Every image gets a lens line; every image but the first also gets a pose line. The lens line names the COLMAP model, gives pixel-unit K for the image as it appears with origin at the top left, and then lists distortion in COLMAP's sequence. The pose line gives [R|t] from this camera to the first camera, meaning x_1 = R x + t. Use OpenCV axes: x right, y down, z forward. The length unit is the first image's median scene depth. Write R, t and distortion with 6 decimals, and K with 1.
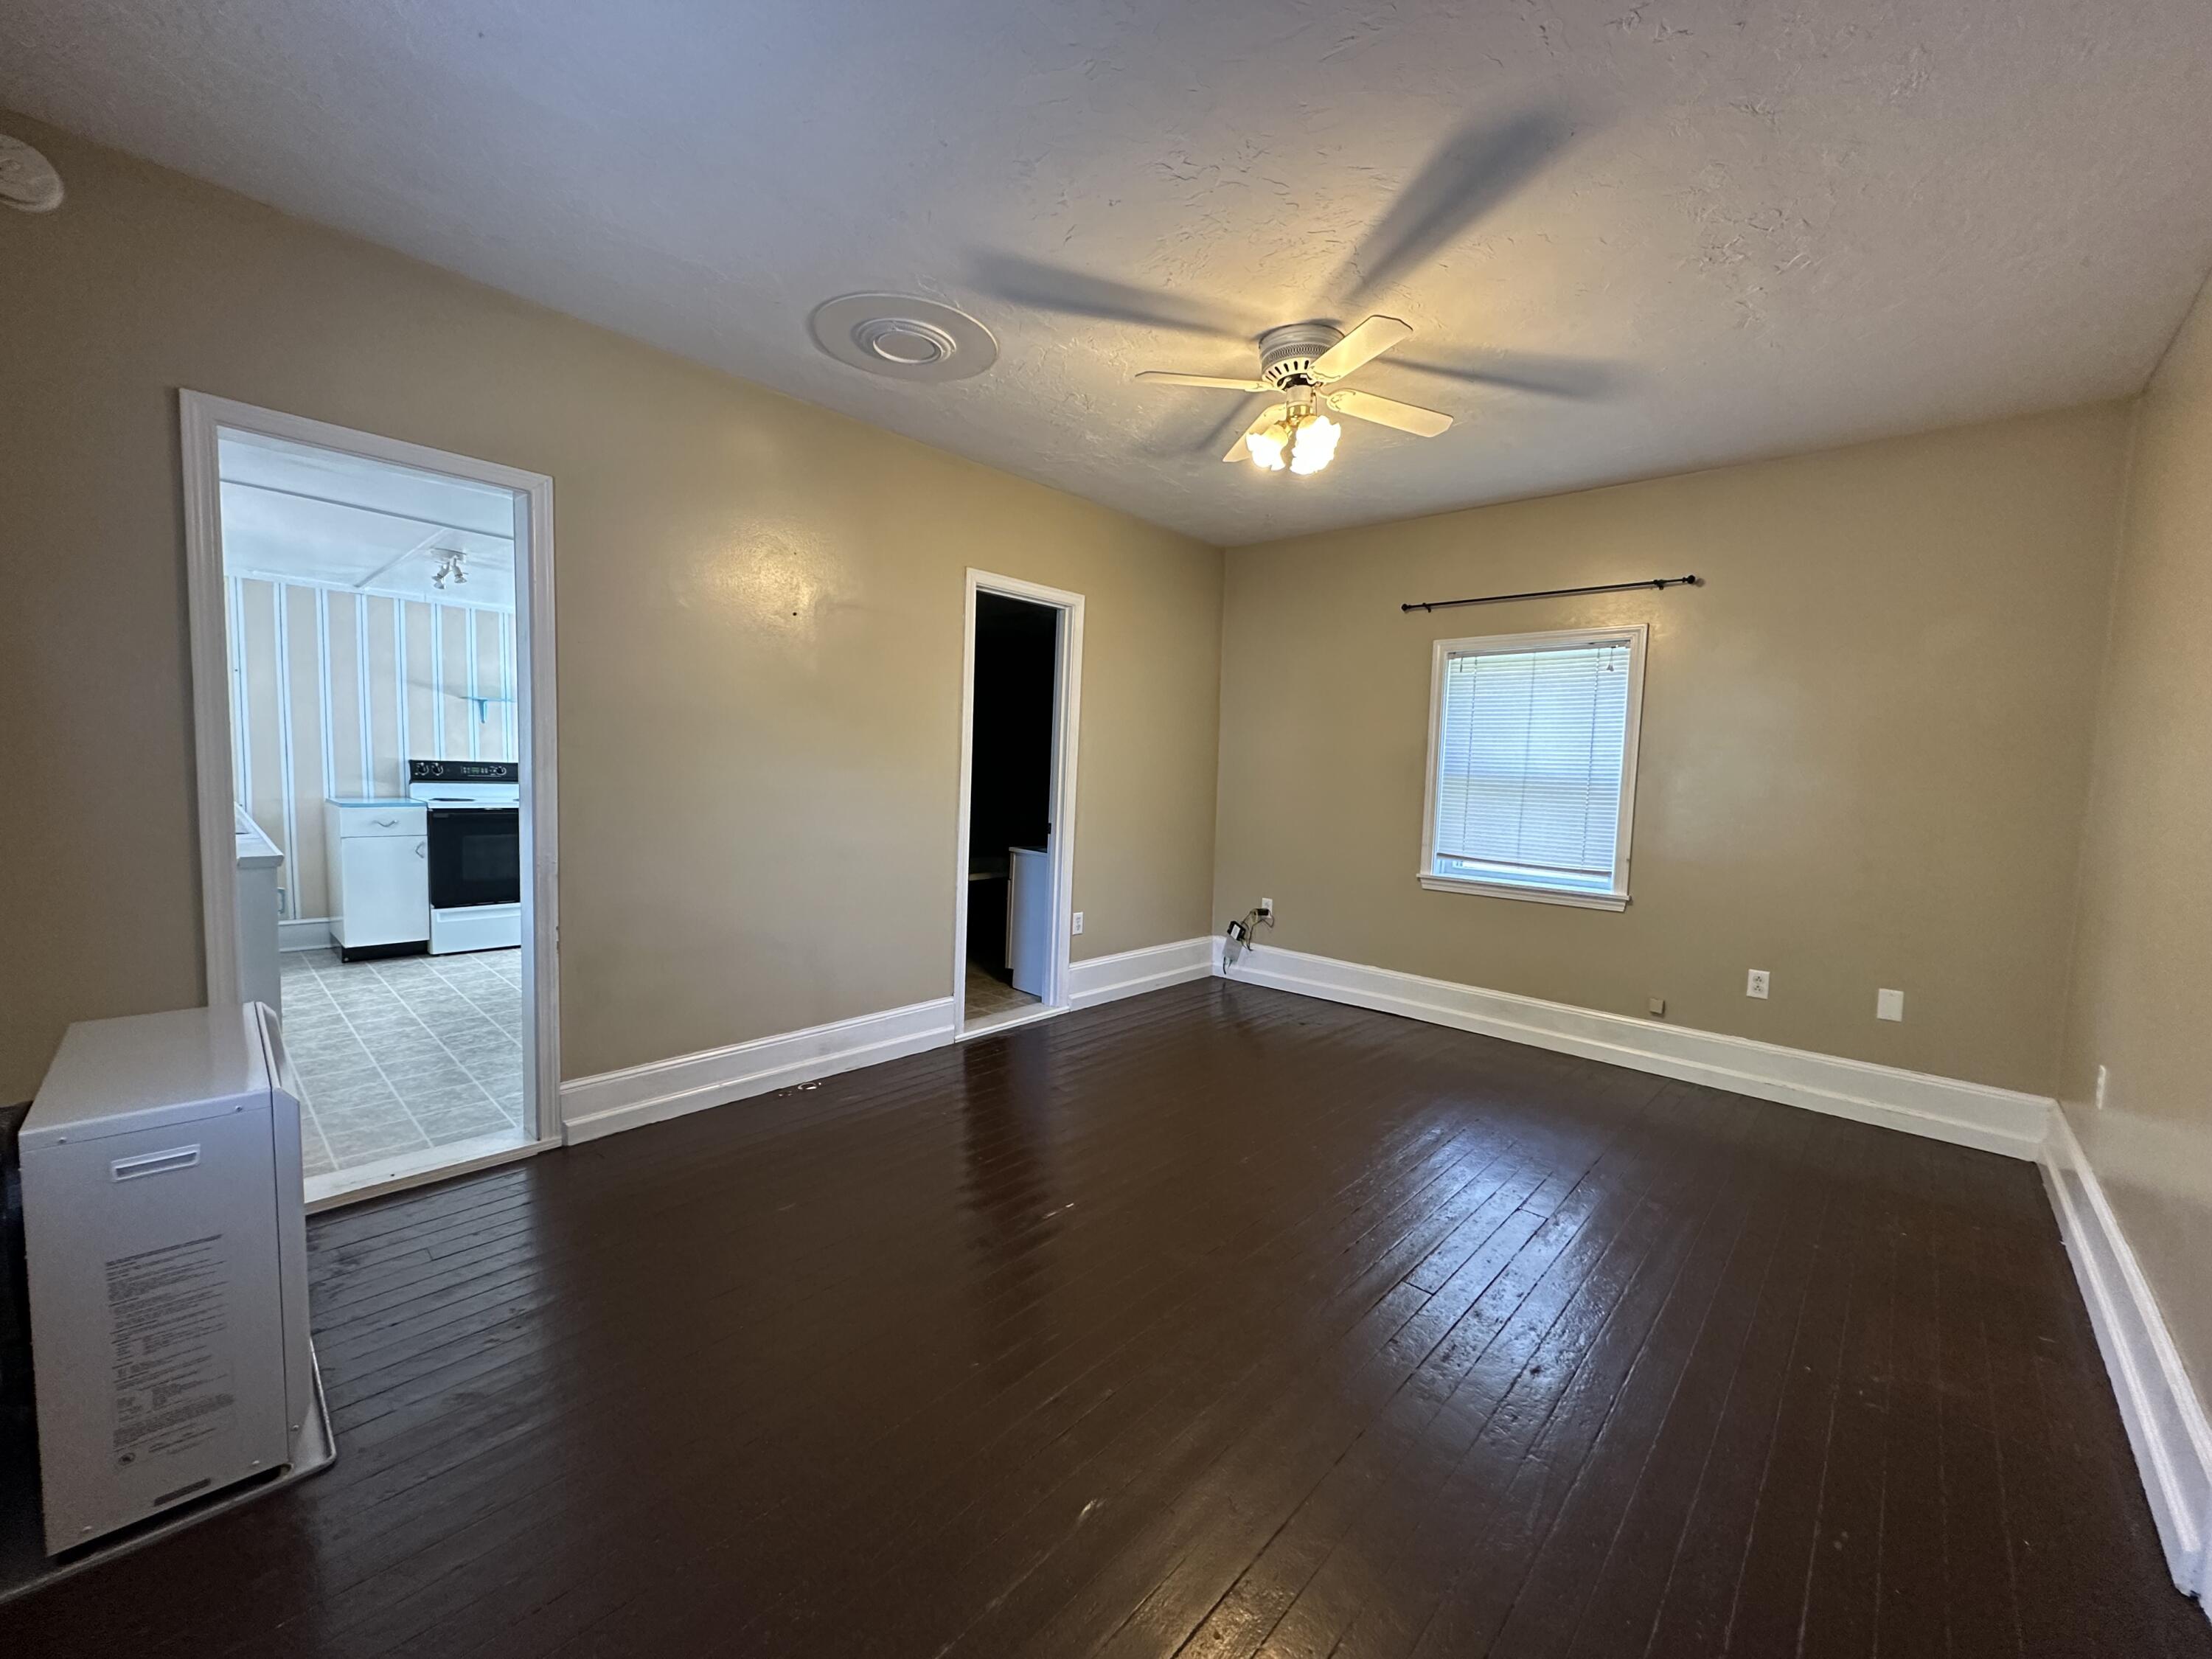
lens RADIAL K [[887.9, 0, 1110.6], [0, 887.9, 831.4], [0, 0, 1]] dist [0.000962, 0.000142]
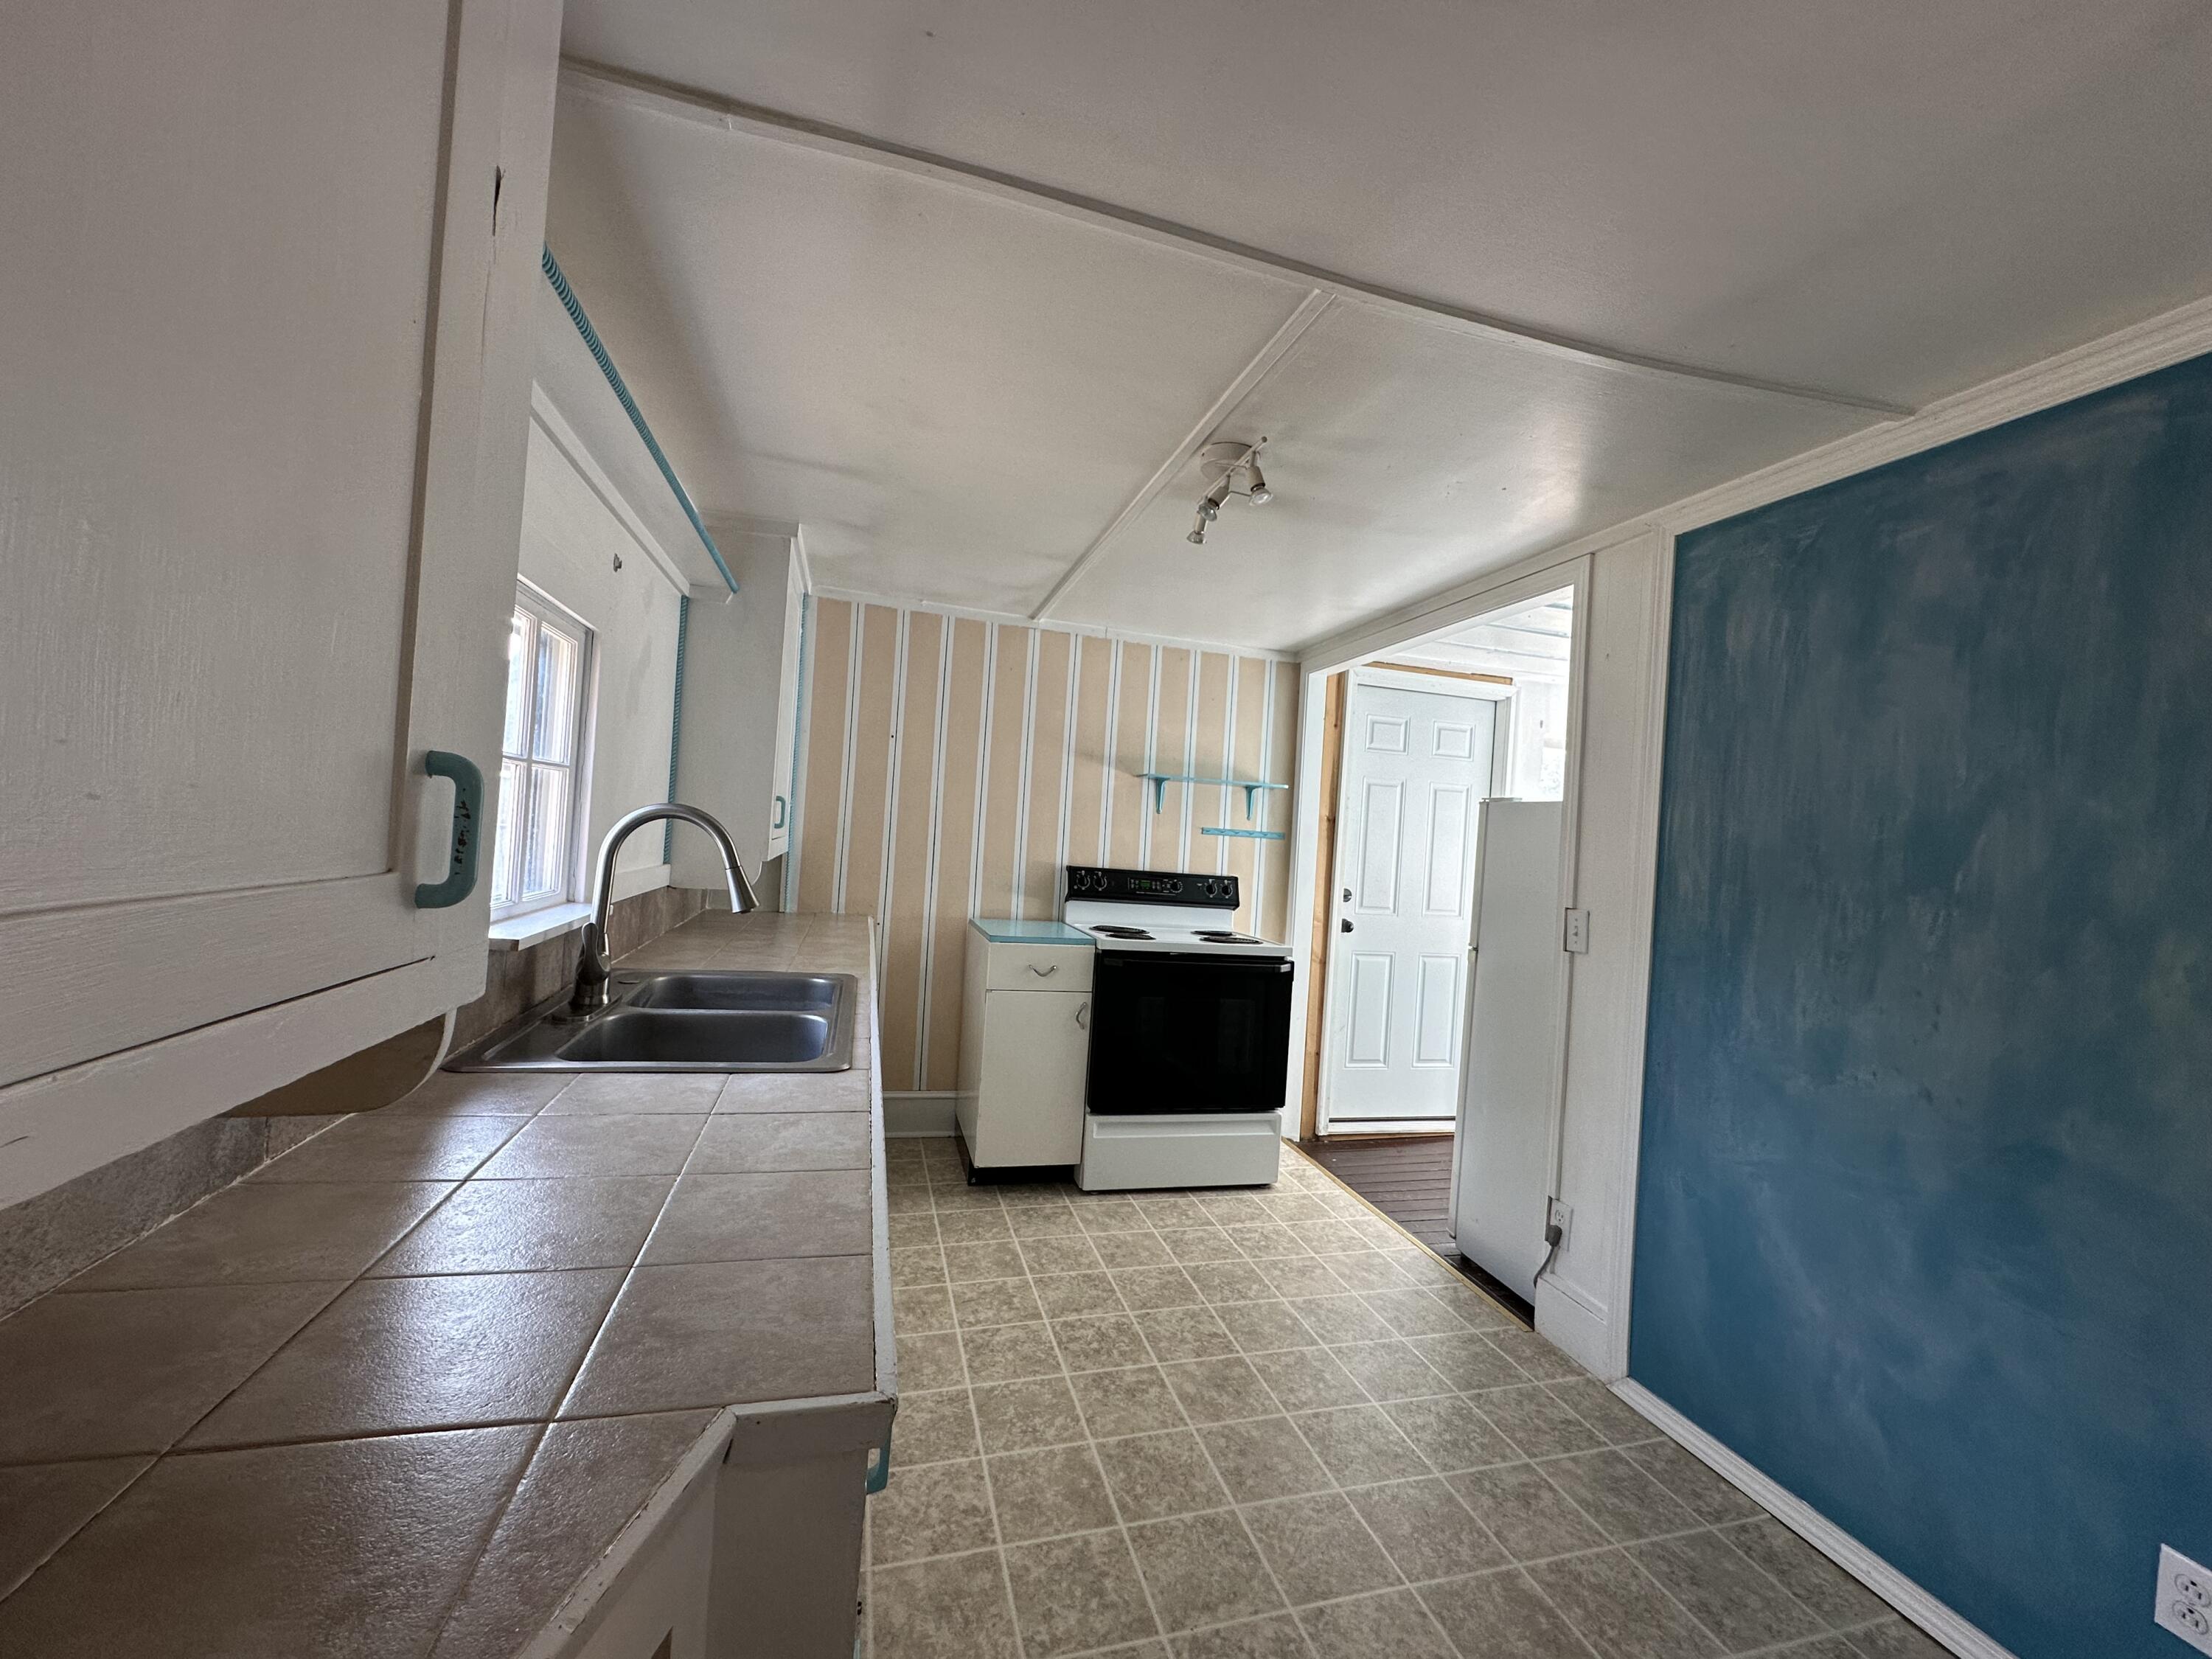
lens RADIAL K [[887.9, 0, 1099.2], [0, 887.9, 828.4], [0, 0, 1]] dist [0.000962, 0.000142]
pose [[0.847464, 0.016347, -0.530601, -0.487984], [-0.077799, 0.992558, -0.093681, -0.056194], [0.525120, 0.120671, 0.842429, 0.521790]]
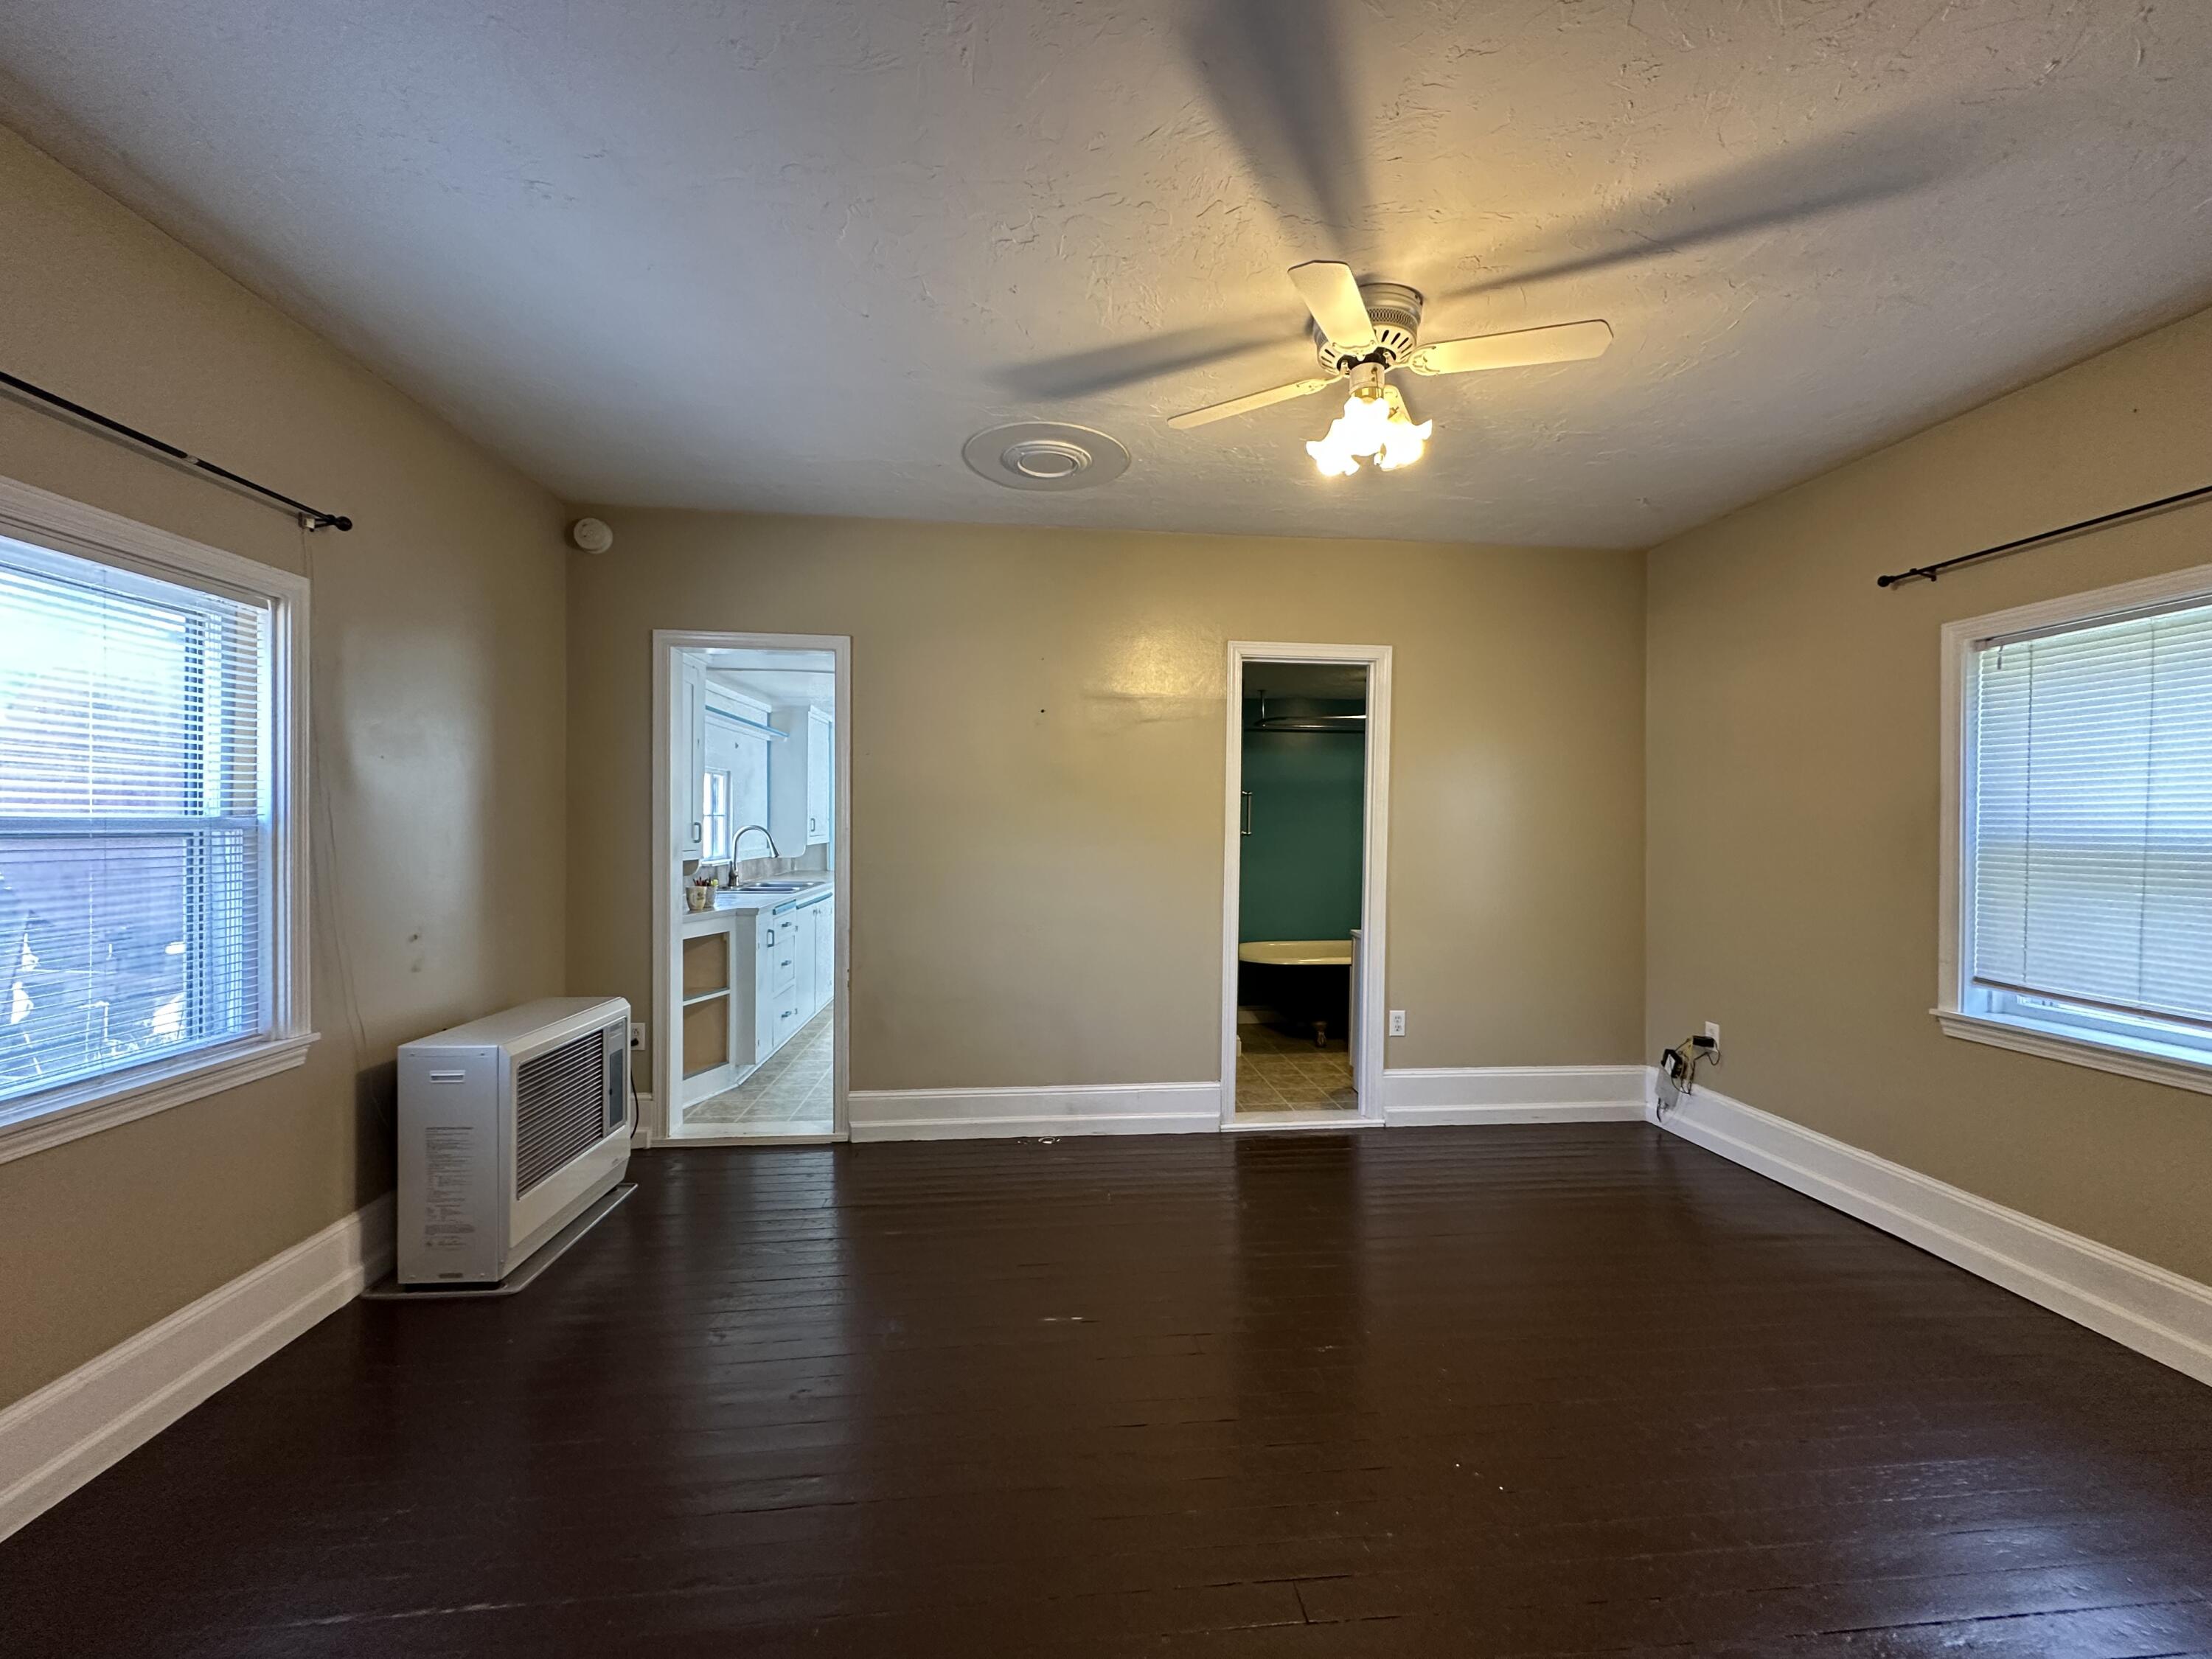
lens RADIAL K [[887.9, 0, 1095.0], [0, 887.9, 830.3], [0, 0, 1]] dist [0.000962, 0.000142]
pose [[0.736894, -0.023361, -0.675604, 0.331072], [-0.034030, 0.996854, -0.071587, -0.010244], [0.675151, 0.075743, 0.733781, 0.163149]]
